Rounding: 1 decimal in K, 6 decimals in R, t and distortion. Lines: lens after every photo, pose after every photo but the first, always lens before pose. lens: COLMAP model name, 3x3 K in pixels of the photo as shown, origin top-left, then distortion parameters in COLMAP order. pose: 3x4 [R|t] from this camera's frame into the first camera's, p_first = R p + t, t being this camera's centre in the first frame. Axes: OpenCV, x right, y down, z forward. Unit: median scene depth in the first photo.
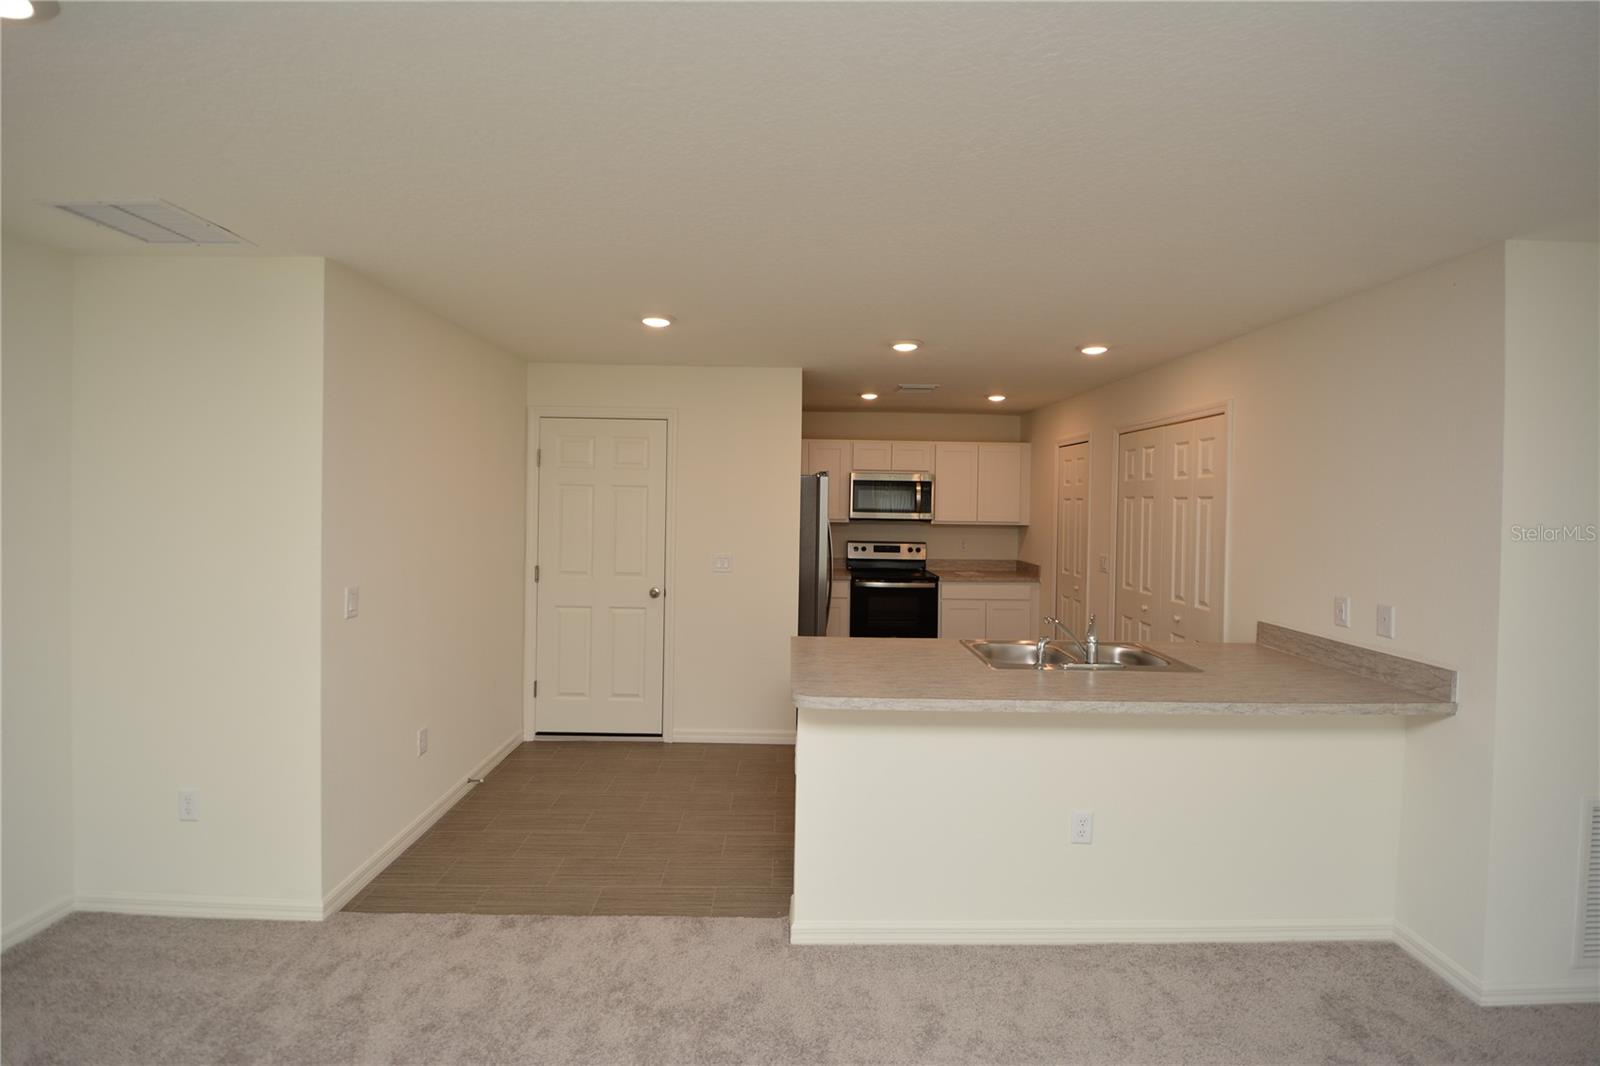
lens RADIAL K [[705.0, 0, 796.1], [0, 705.0, 507.9], [0, 0, 1]] dist [0.004074, -0.017973]
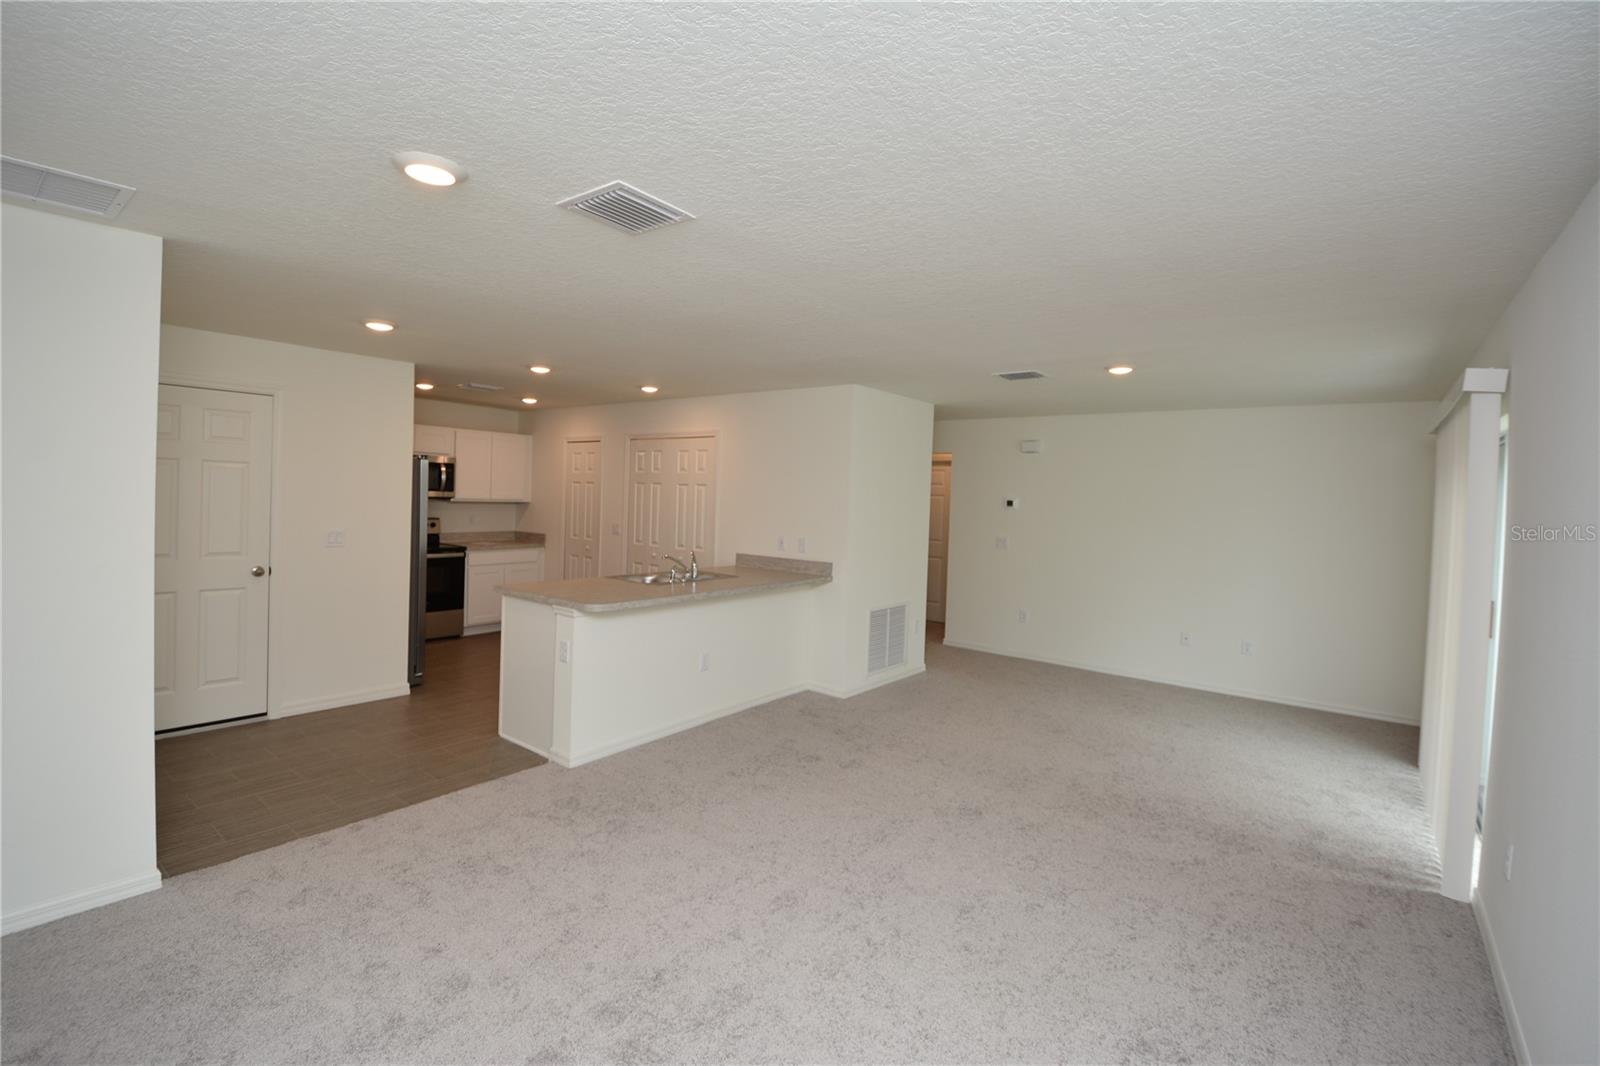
lens RADIAL K [[705.0, 0, 796.1], [0, 705.0, 507.9], [0, 0, 1]] dist [0.004074, -0.017973]
pose [[0.625506, -0.009695, 0.780159, -0.472639], [-0.015334, 0.999577, 0.024716, -0.003533], [-0.780069, -0.027423, 0.625093, -0.185556]]
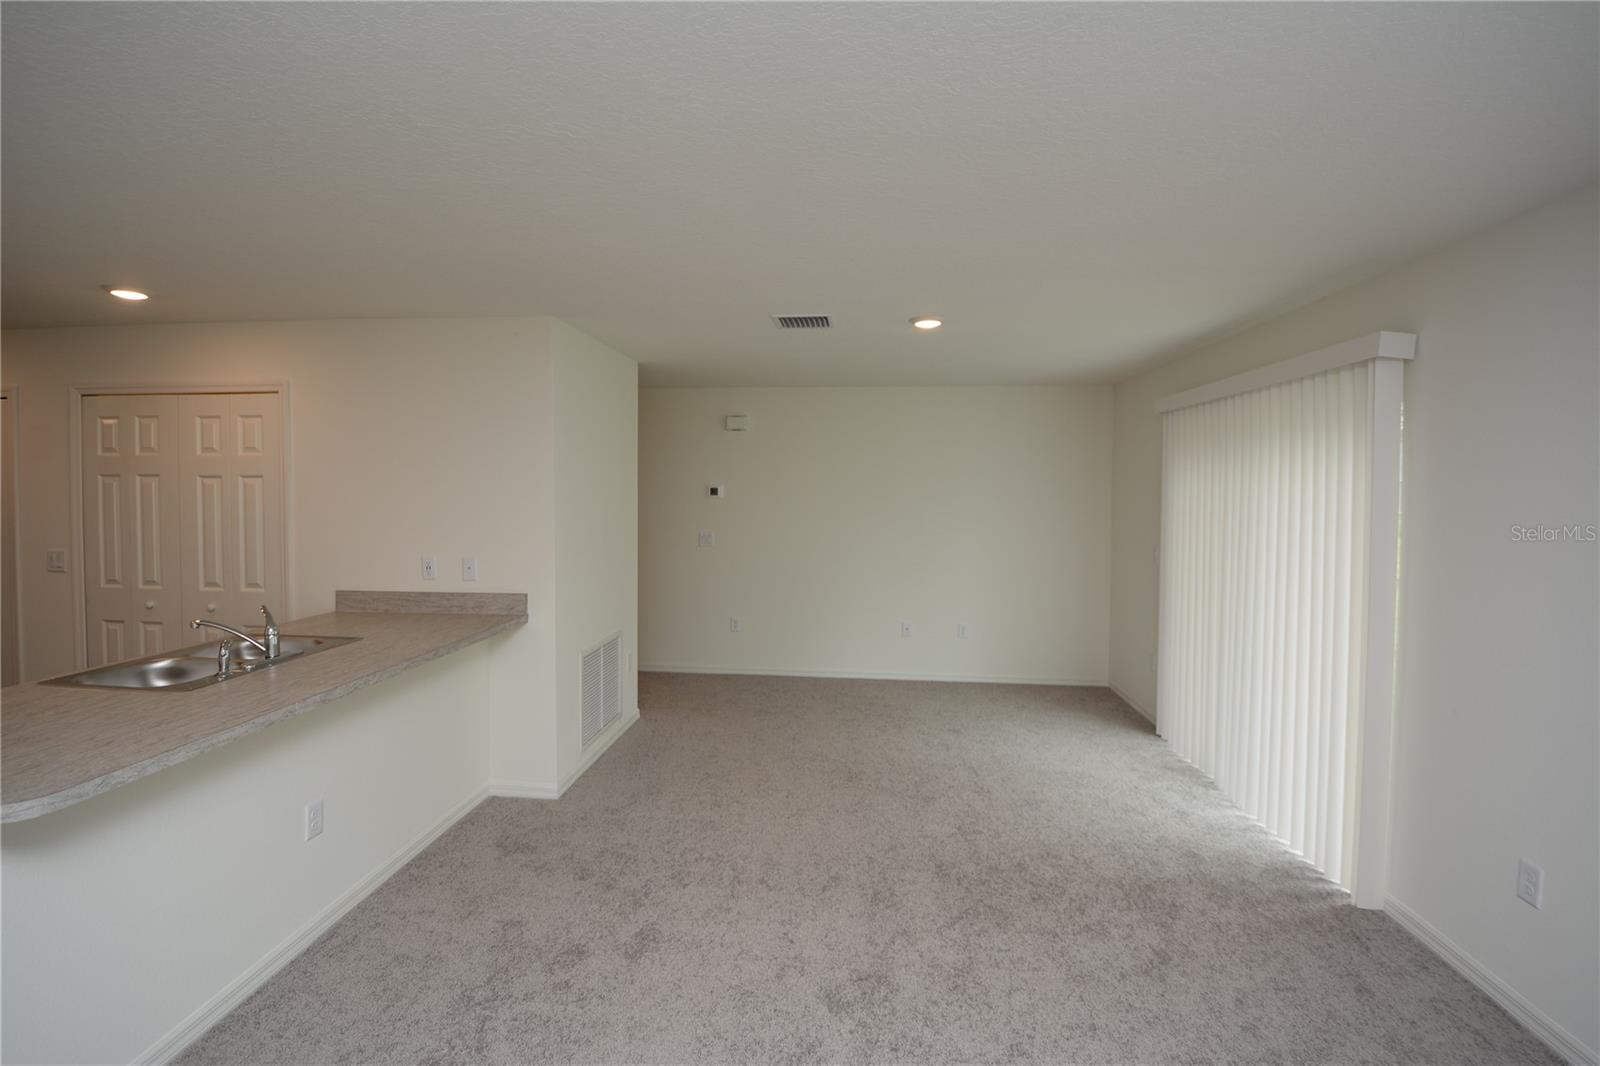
lens RADIAL K [[703.0, 0, 796.3], [0, 703.0, 508.8], [0, 0, 1]] dist [0.017217, -0.026664]
pose [[0.098443, -0.043801, 0.994178, -0.245178], [0.005617, 0.999039, 0.043459, -0.006078], [-0.995127, 0.001306, 0.098595, 0.127945]]
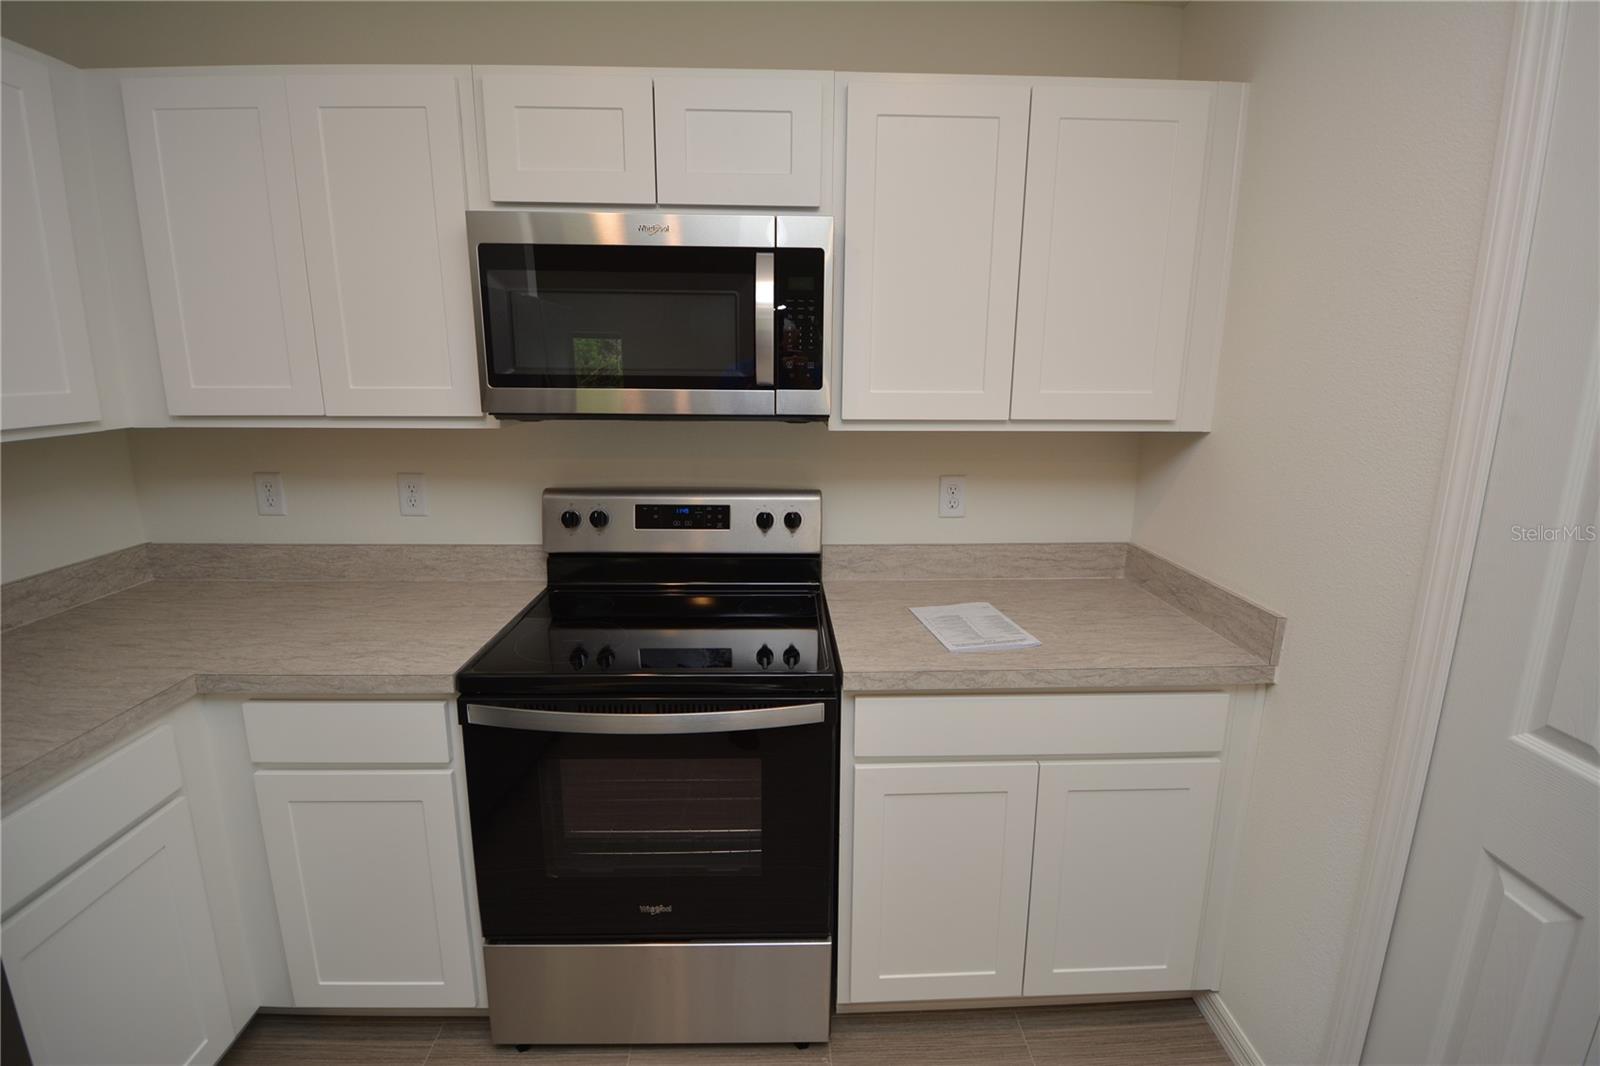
lens RADIAL K [[705.0, 0, 796.1], [0, 705.0, 507.9], [0, 0, 1]] dist [0.004074, -0.017973]
pose [[0.999790, -0.012987, 0.015846, 0.242539], [0.009720, 0.981519, 0.191116, 0.001611], [-0.018035, -0.190922, 0.981439, 1.032438]]
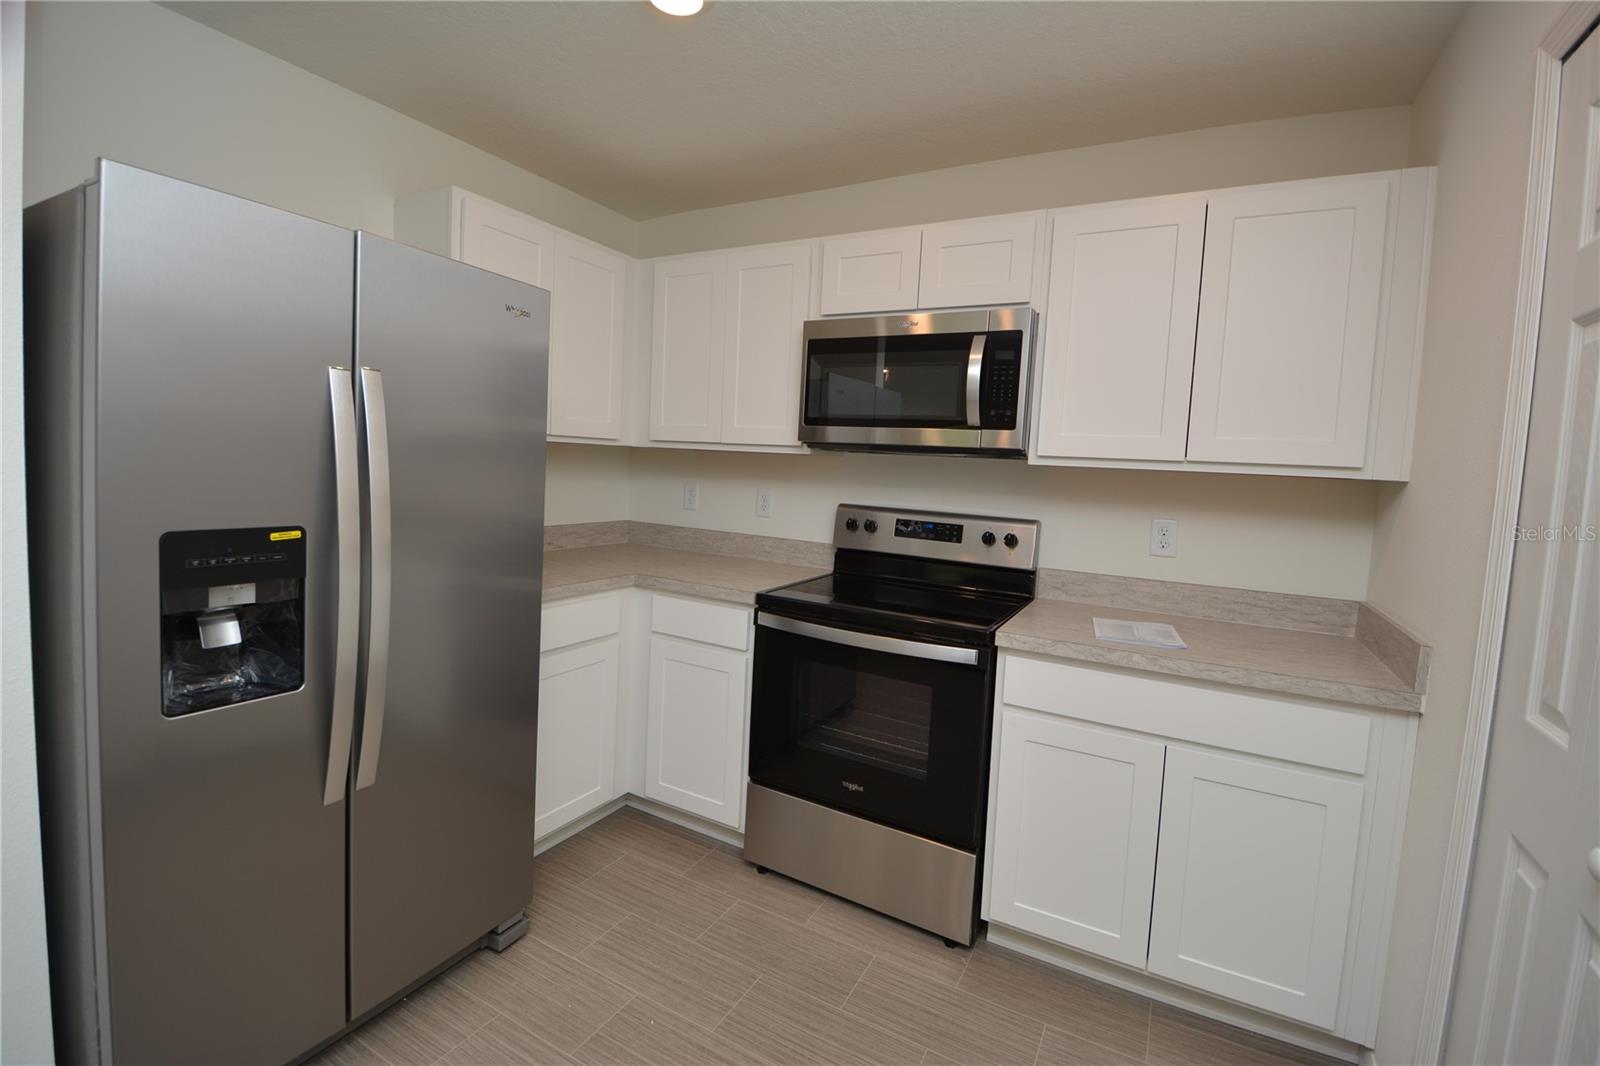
lens RADIAL K [[703.0, 0, 796.3], [0, 703.0, 508.8], [0, 0, 1]] dist [0.017217, -0.026664]
pose [[0.867472, 0.061094, -0.493721, 0.361508], [-0.039144, 0.997736, 0.054685, 0.040528], [0.495944, -0.028111, 0.867899, 0.909308]]
